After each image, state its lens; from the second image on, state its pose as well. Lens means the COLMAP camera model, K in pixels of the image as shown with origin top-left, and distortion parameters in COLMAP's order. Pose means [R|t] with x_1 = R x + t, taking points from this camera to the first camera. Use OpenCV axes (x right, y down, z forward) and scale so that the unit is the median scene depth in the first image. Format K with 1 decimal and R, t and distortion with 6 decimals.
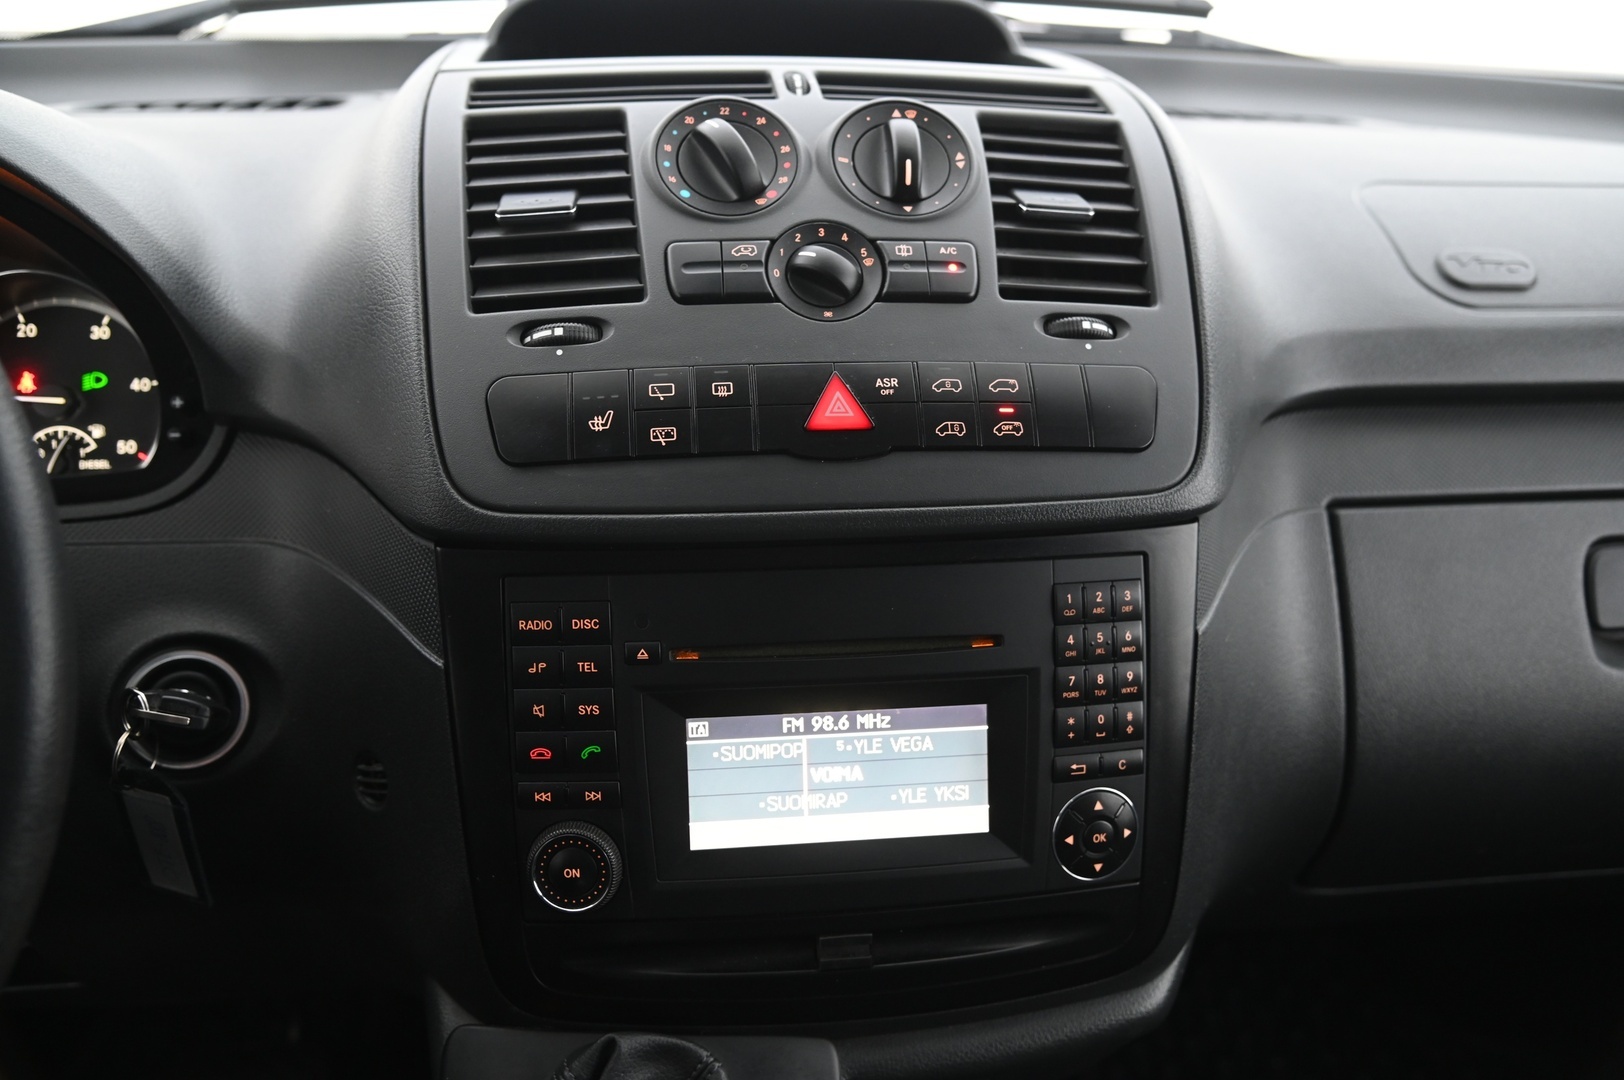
lens RADIAL K [[1351.0, 0, 812.0], [0, 1351.0, 540.0], [0, 0, 1]] dist [-0.097091, 0.134017]
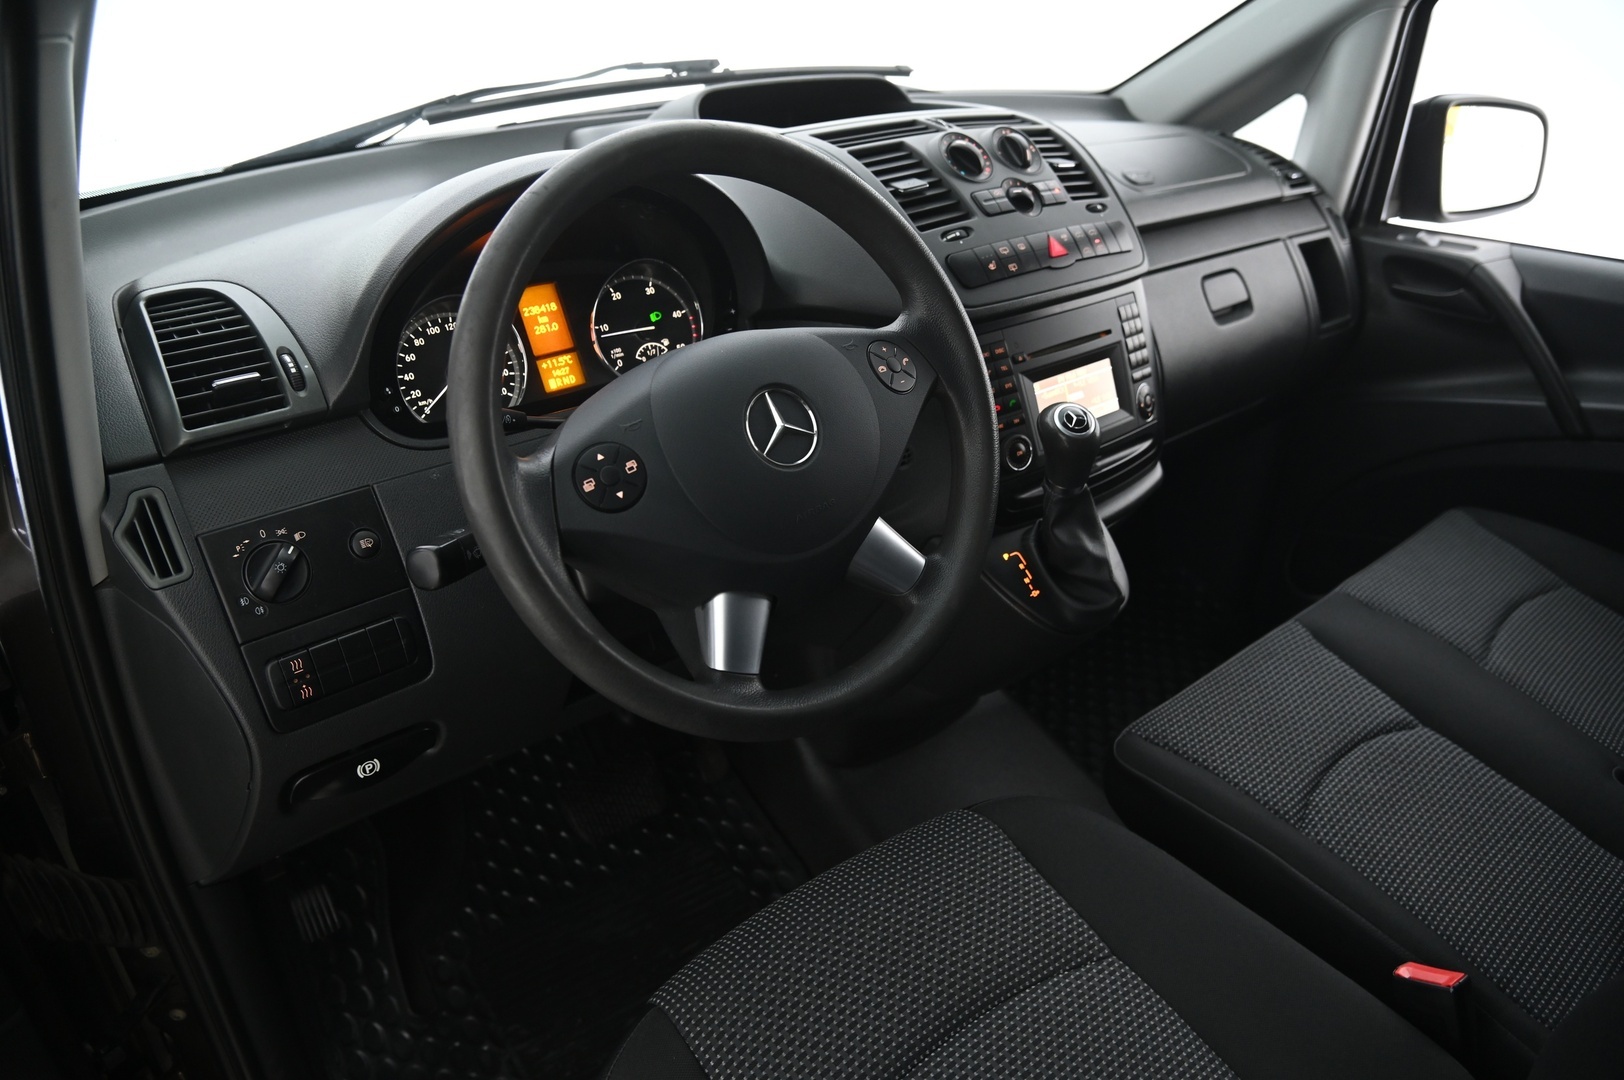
lens RADIAL K [[1092.2, 0, 812.0], [0, 1092.2, 540.0], [0, 0, 1]] dist [-0.124705, 0.070330]
pose [[0.841796, -0.278031, 0.462686, -1.376367], [0.257683, 0.960158, 0.108144, 0.087095], [-0.474319, 0.028191, 0.879902, -0.512075]]
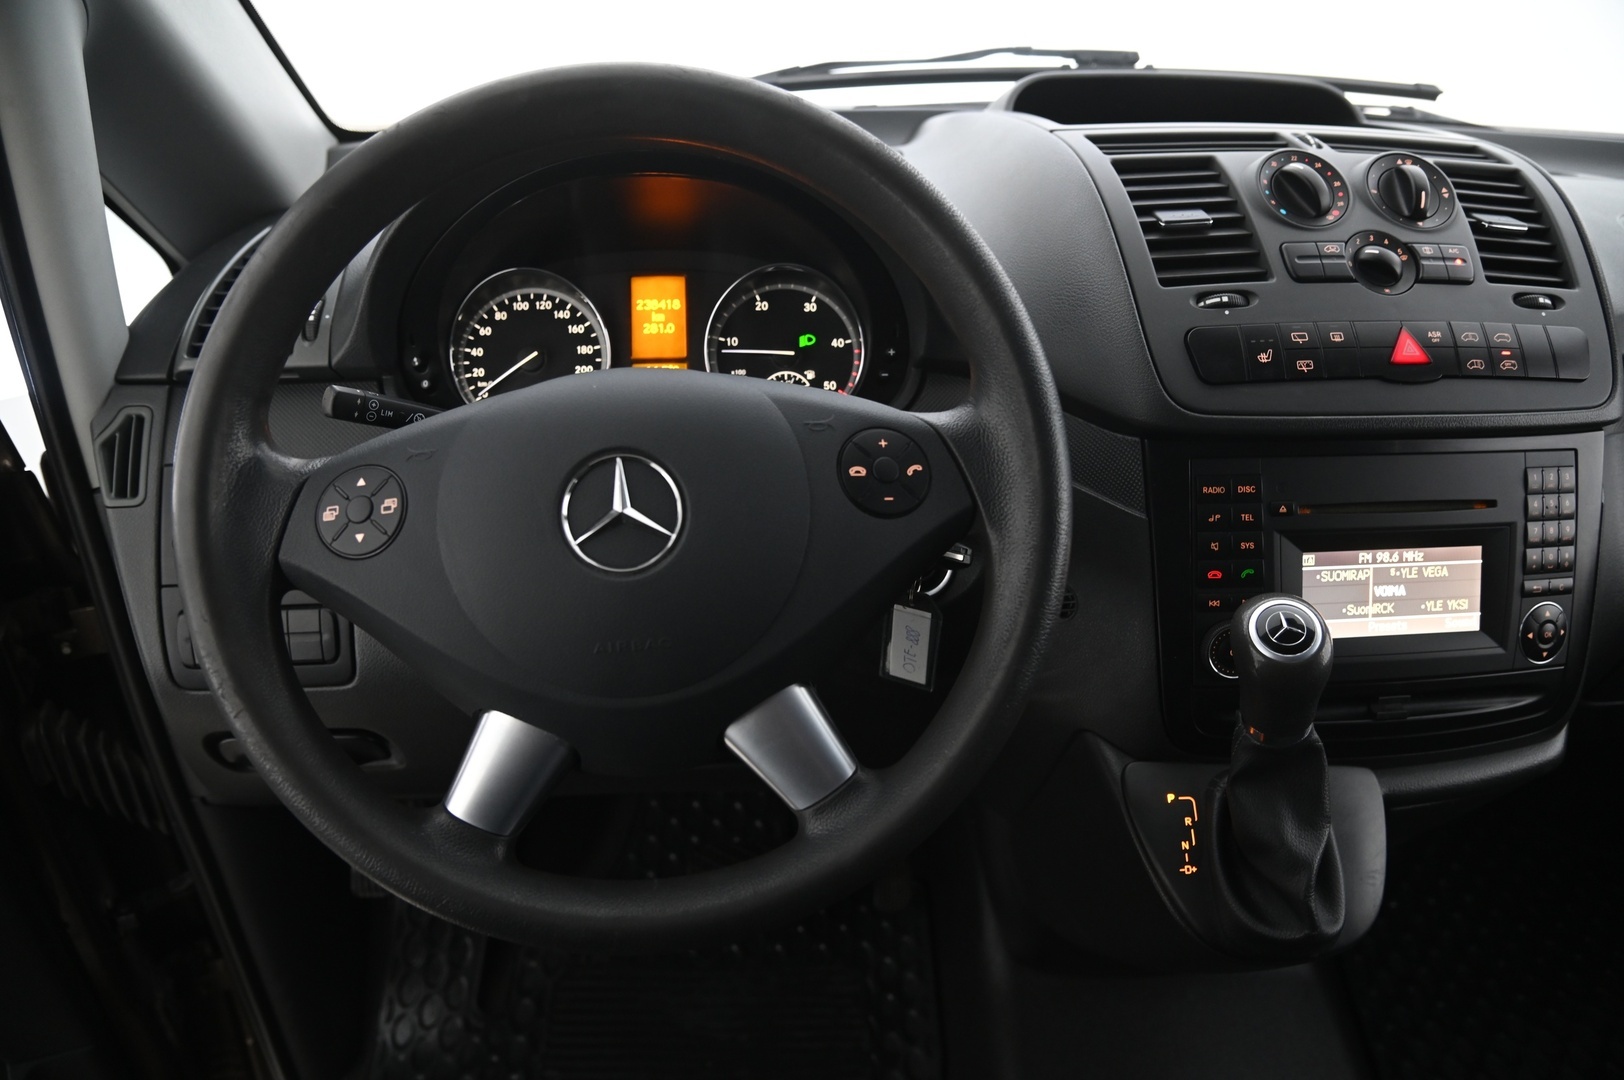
lens RADIAL K [[1092.2, 0, 812.0], [0, 1092.2, 540.0], [0, 0, 1]] dist [-0.124705, 0.070330]
pose [[0.999055, 0.000985, -0.043450, -0.581904], [-0.000374, 0.999901, 0.014078, 0.098502], [0.043459, -0.014049, 0.998956, -0.229783]]
